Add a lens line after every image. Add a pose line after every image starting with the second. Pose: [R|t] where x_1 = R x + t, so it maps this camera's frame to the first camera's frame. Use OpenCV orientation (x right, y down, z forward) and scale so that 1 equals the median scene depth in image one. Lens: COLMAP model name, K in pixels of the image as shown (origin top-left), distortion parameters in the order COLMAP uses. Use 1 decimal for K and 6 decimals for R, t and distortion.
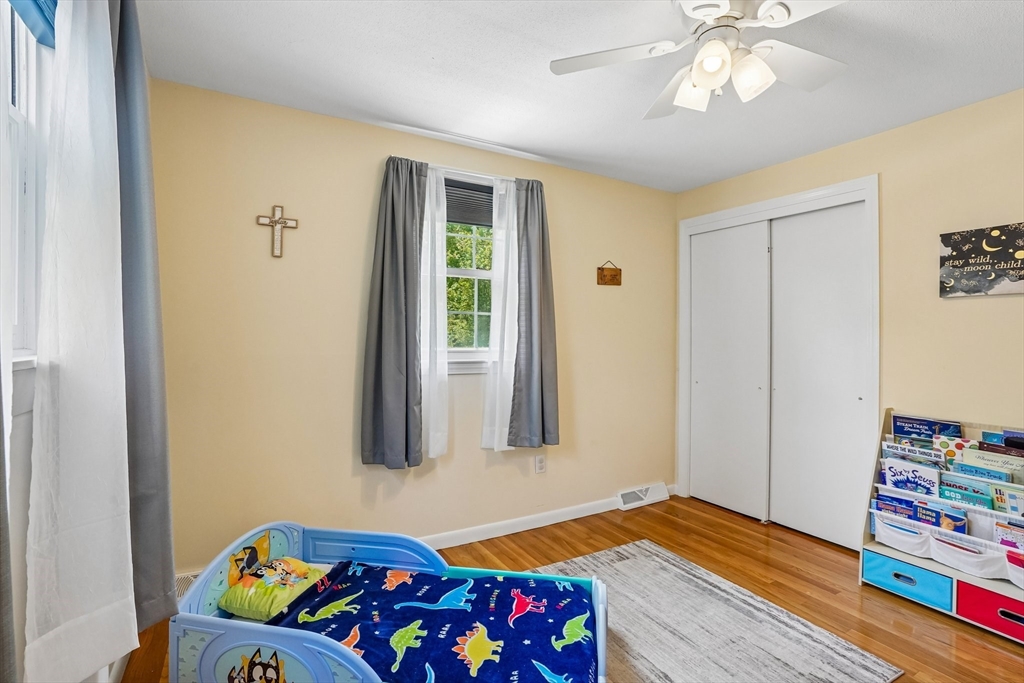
lens RADIAL K [[482.6, 0, 507.7], [0, 482.6, 345.9], [0, 0, 1]] dist [-0.059309, 0.016099]
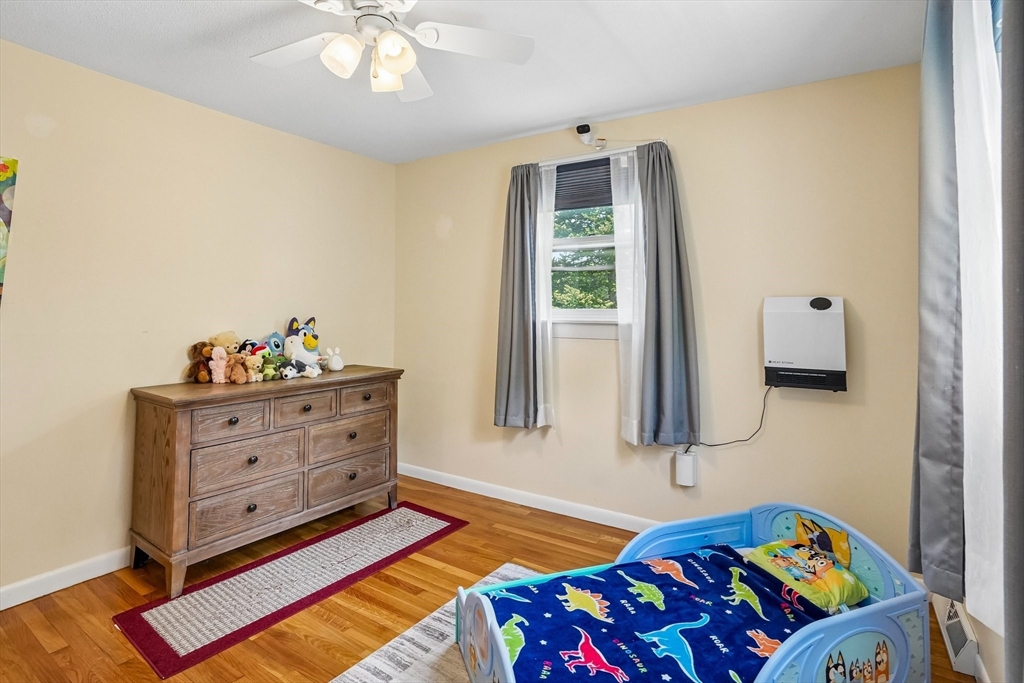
lens RADIAL K [[504.1, 0, 513.6], [0, 504.1, 289.0], [0, 0, 1]] dist [-0.037890, 0.001626]
pose [[-0.883266, -0.040186, -0.467147, 0.431853], [-0.025623, 0.998968, -0.037490, -0.015196], [0.468172, -0.021144, -0.883384, 1.322947]]
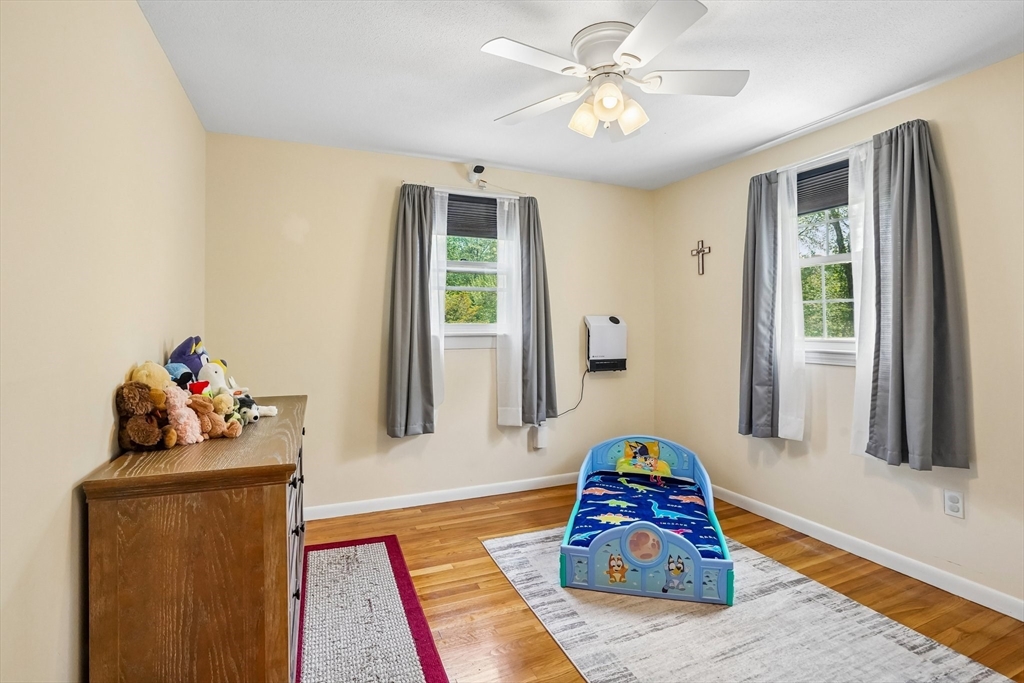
lens RADIAL K [[482.6, 0, 505.4], [0, 482.6, 333.5], [0, 0, 1]] dist [-0.059309, 0.016099]
pose [[-0.112696, 0.004219, -0.993621, 1.088463], [-0.018180, 0.999815, 0.006308, 0.002800], [0.993463, 0.018775, -0.112598, 0.552768]]
